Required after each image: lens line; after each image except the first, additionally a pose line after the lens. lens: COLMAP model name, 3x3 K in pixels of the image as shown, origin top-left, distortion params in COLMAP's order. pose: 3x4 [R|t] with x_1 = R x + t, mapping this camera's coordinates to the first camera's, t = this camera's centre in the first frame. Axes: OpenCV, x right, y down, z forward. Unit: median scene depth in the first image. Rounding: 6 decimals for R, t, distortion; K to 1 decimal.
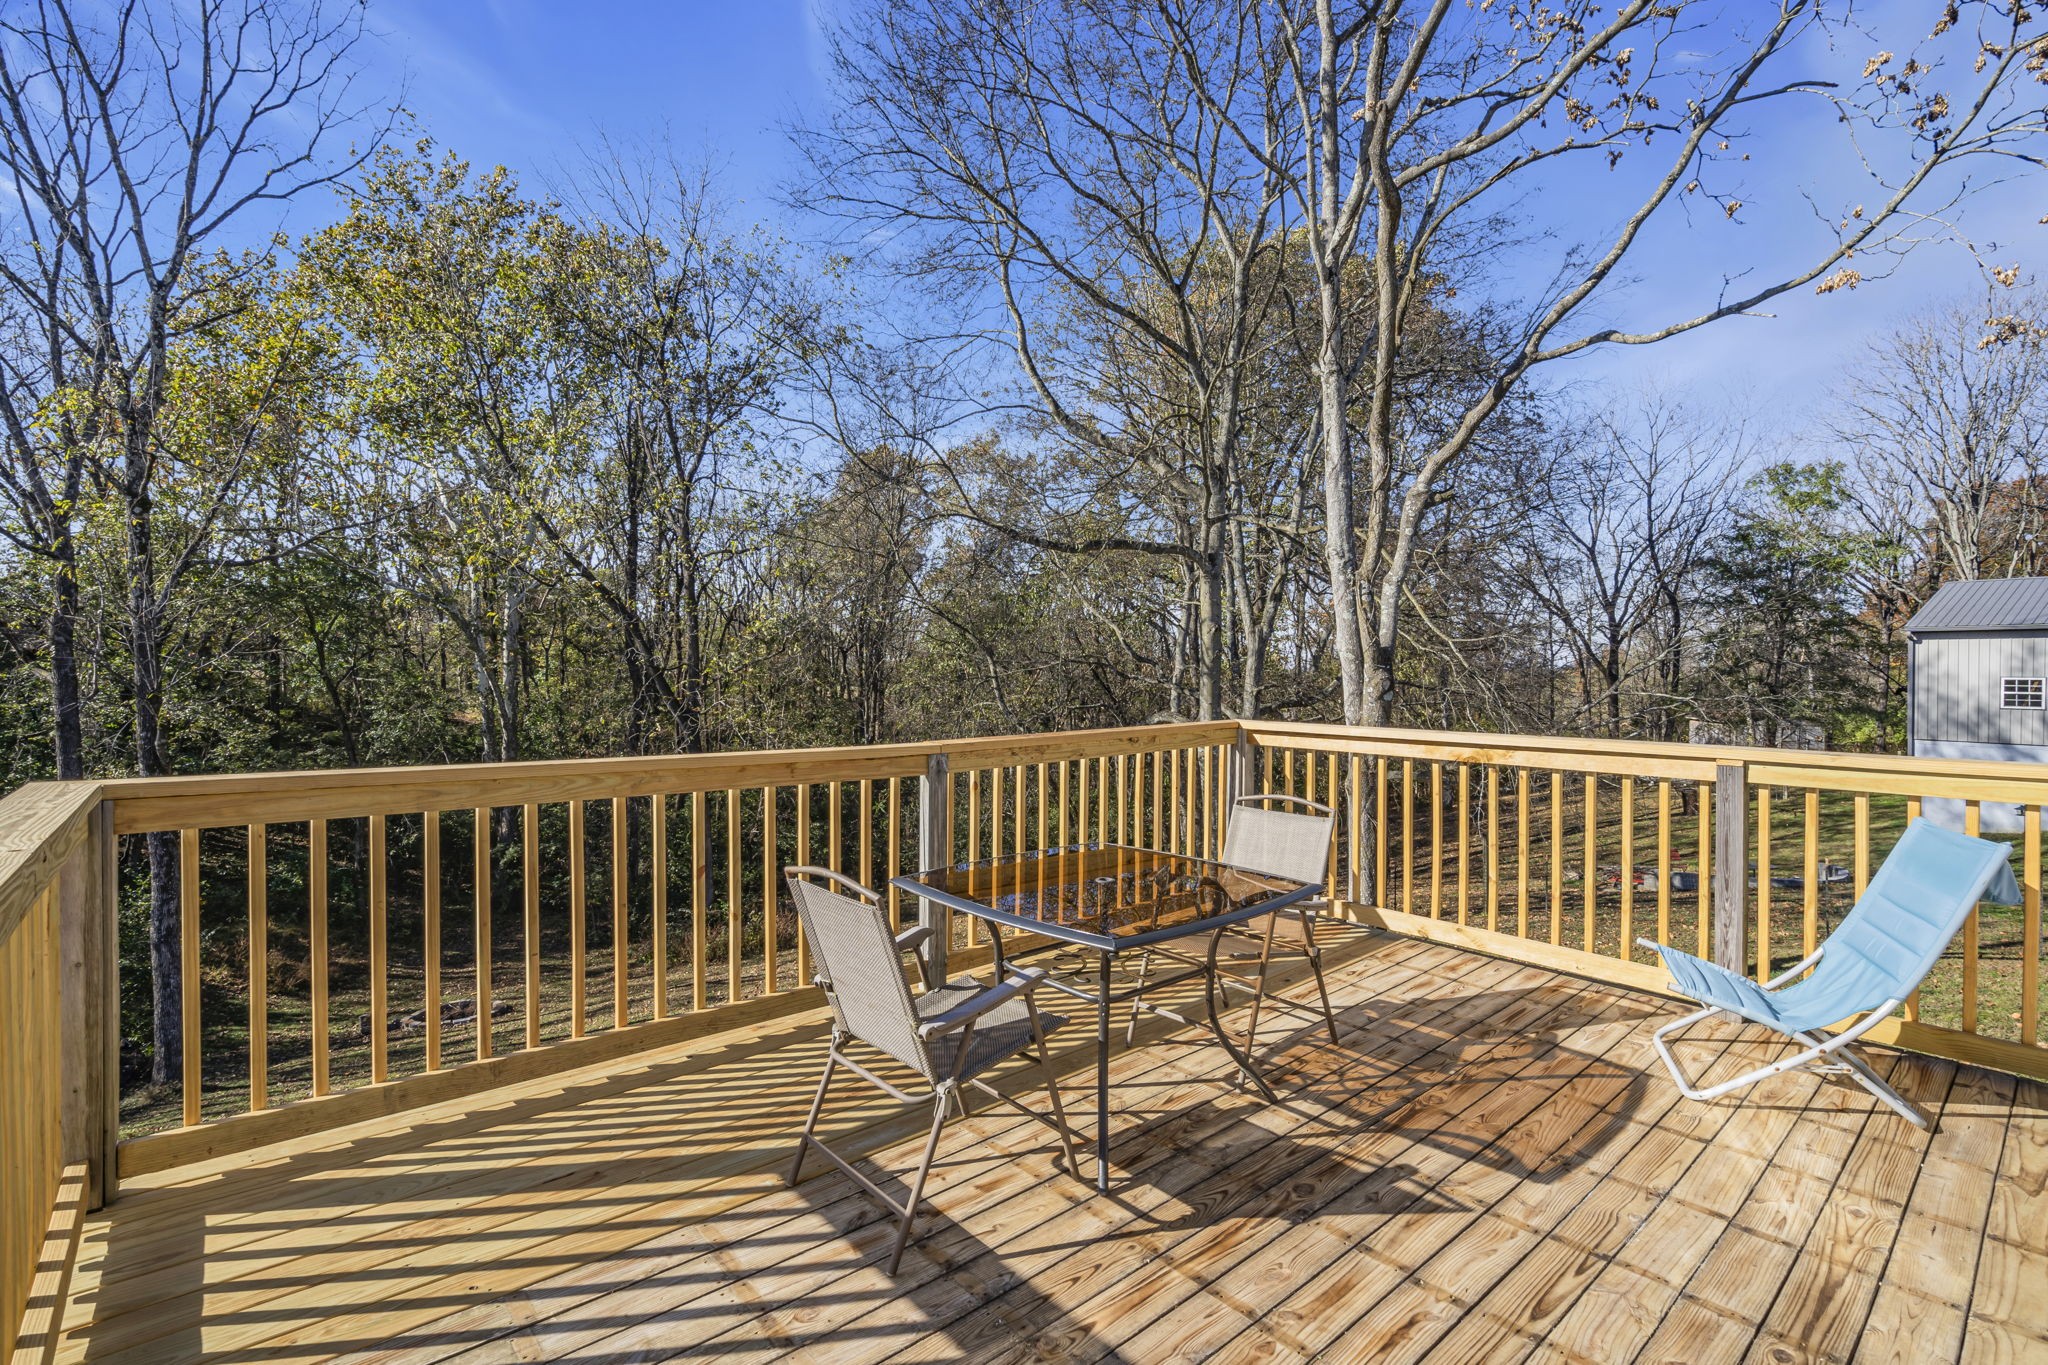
lens RADIAL K [[931.3, 0, 1028.3], [0, 931.3, 680.9], [0, 0, 1]] dist [0.000392, 0.000846]
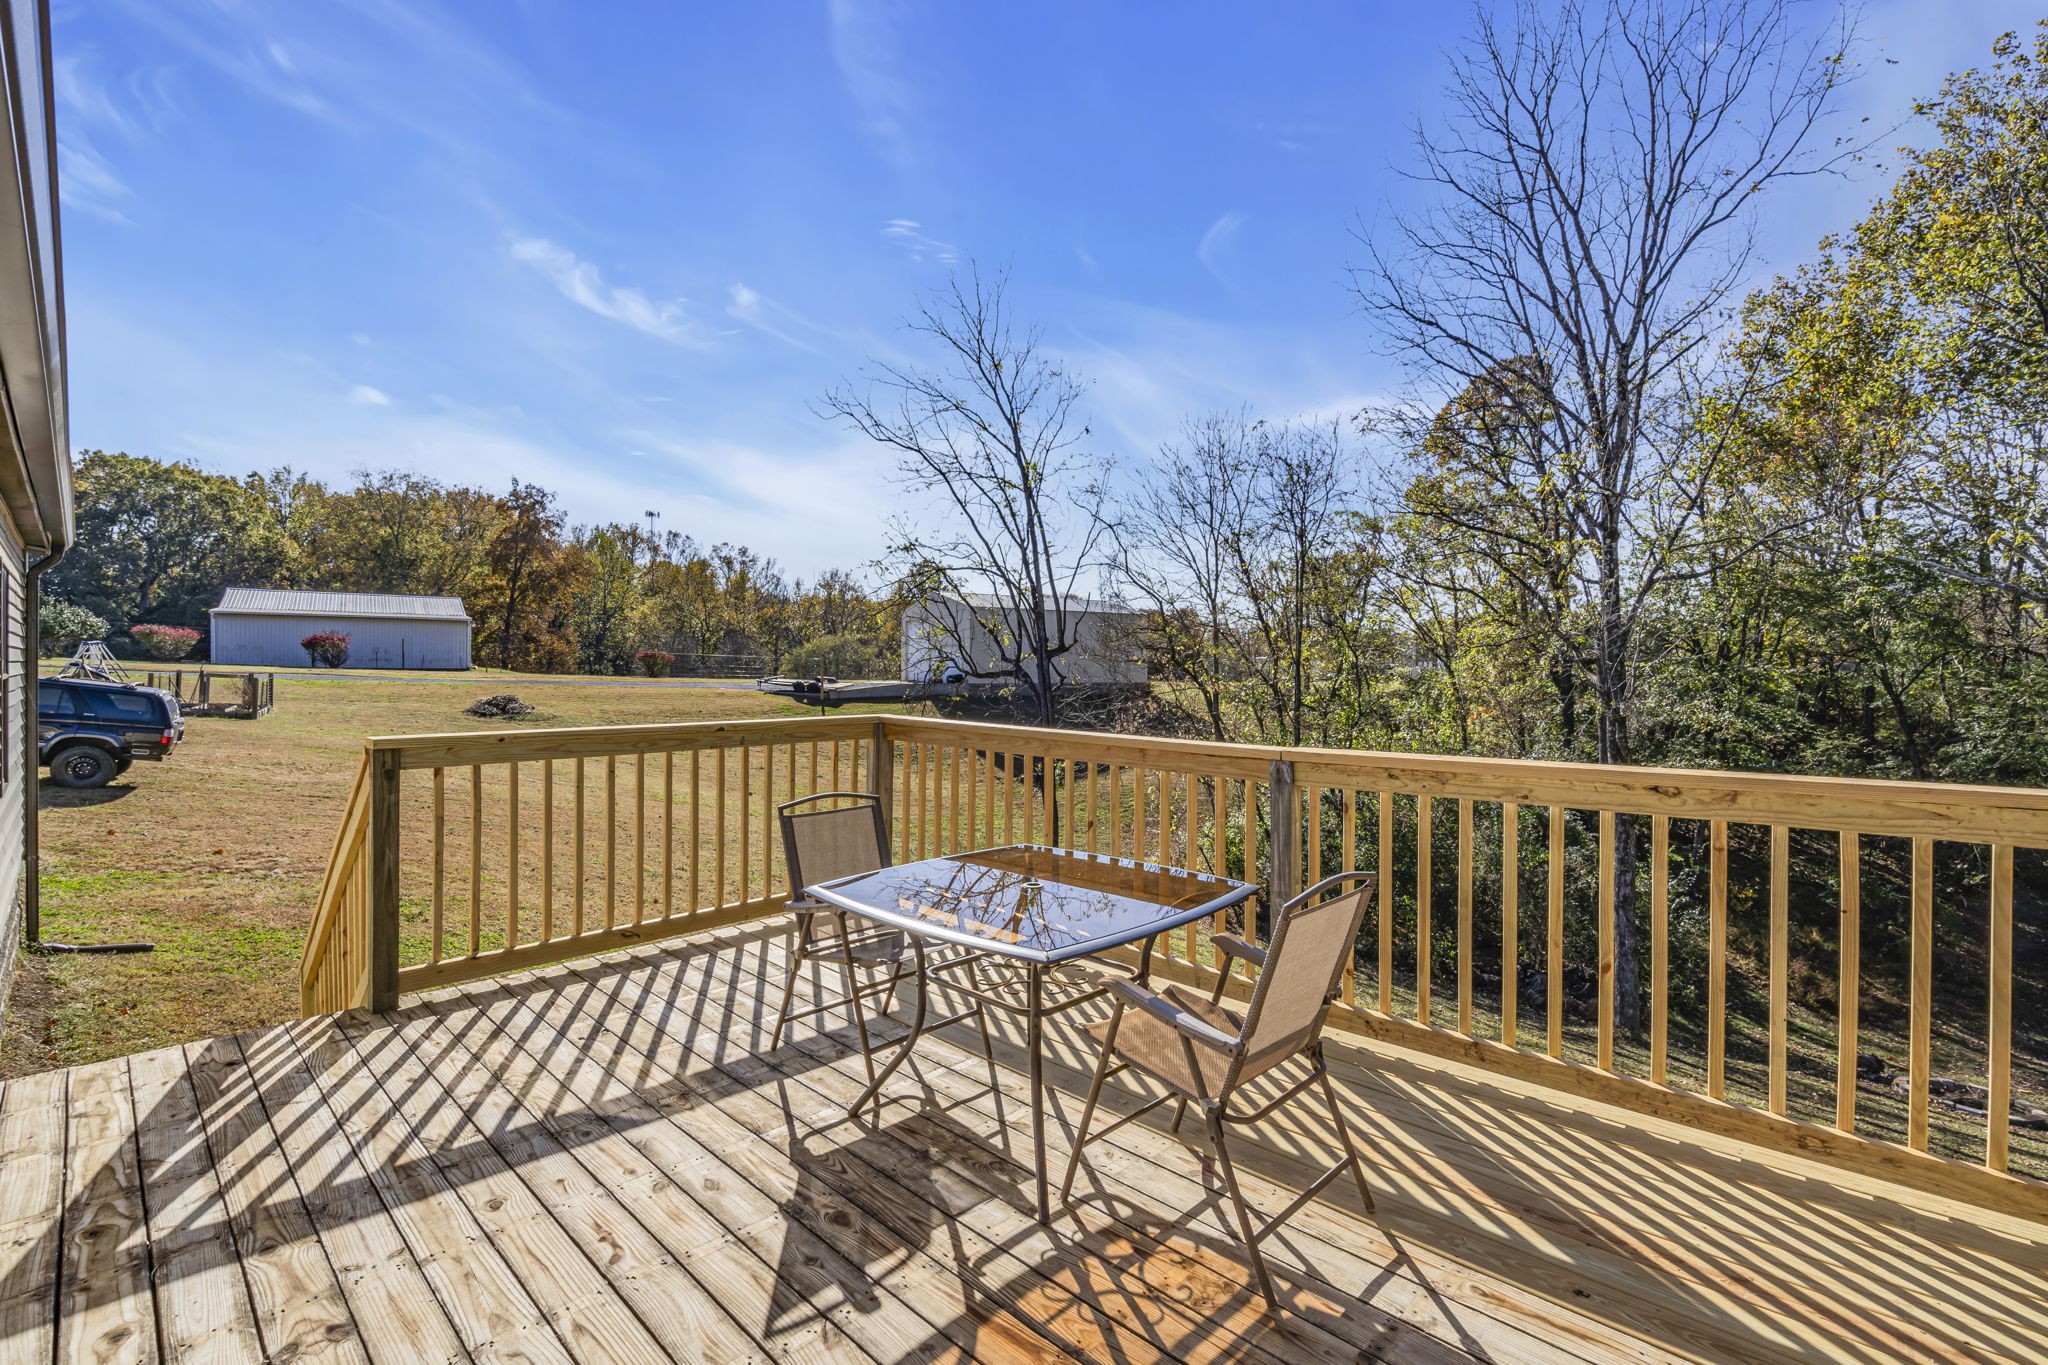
lens RADIAL K [[931.9, 0, 1019.0], [0, 931.9, 655.3], [0, 0, 1]] dist [0.002164, 0.000525]
pose [[0.053005, -0.029380, -0.998162, 0.144804], [-0.003124, 0.999557, -0.029587, 0.001473], [0.998589, 0.004686, 0.052890, 0.130753]]
